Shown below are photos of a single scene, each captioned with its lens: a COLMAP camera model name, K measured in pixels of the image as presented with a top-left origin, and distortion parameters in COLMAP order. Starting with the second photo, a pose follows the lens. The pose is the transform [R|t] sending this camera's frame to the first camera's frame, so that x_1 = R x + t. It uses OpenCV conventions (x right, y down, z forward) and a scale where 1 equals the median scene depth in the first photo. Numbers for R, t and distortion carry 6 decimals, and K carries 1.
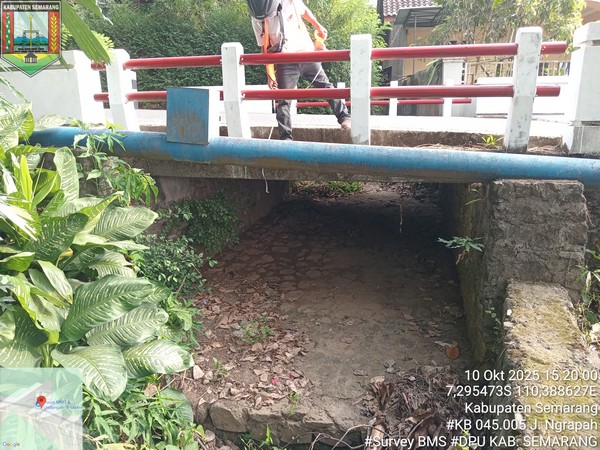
lens RADIAL K [[460.3, 0, 299.2], [0, 460.3, 224.6], [0, 0, 1]] dist [0.032607, -0.055872]
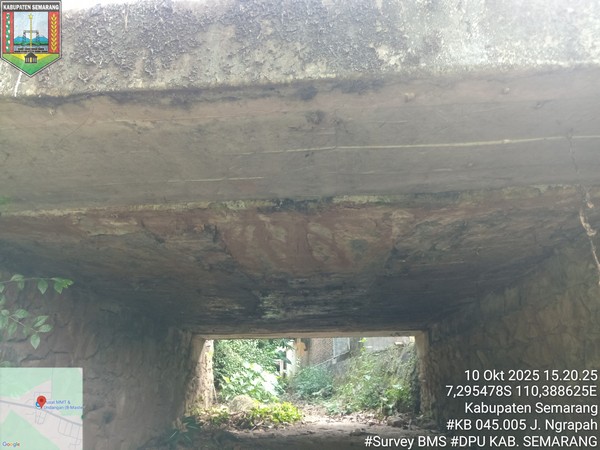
lens RADIAL K [[460.3, 0, 303.1], [0, 460.3, 220.3], [0, 0, 1]] dist [0.032607, -0.055872]
pose [[0.980571, 0.063219, 0.185698, -0.000451], [0.051305, 0.831044, -0.553836, 0.072819], [-0.189336, 0.552603, 0.811654, 0.510268]]
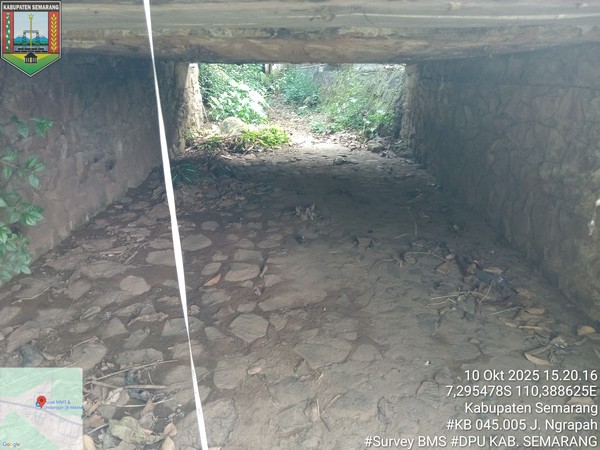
lens RADIAL K [[460.3, 0, 303.1], [0, 460.3, 223.3], [0, 0, 1]] dist [0.032607, -0.055872]
pose [[0.973750, -0.056085, 0.220604, -0.005982], [0.039826, 0.996198, 0.077476, -0.011089], [-0.224111, -0.066656, 0.972282, 0.496069]]
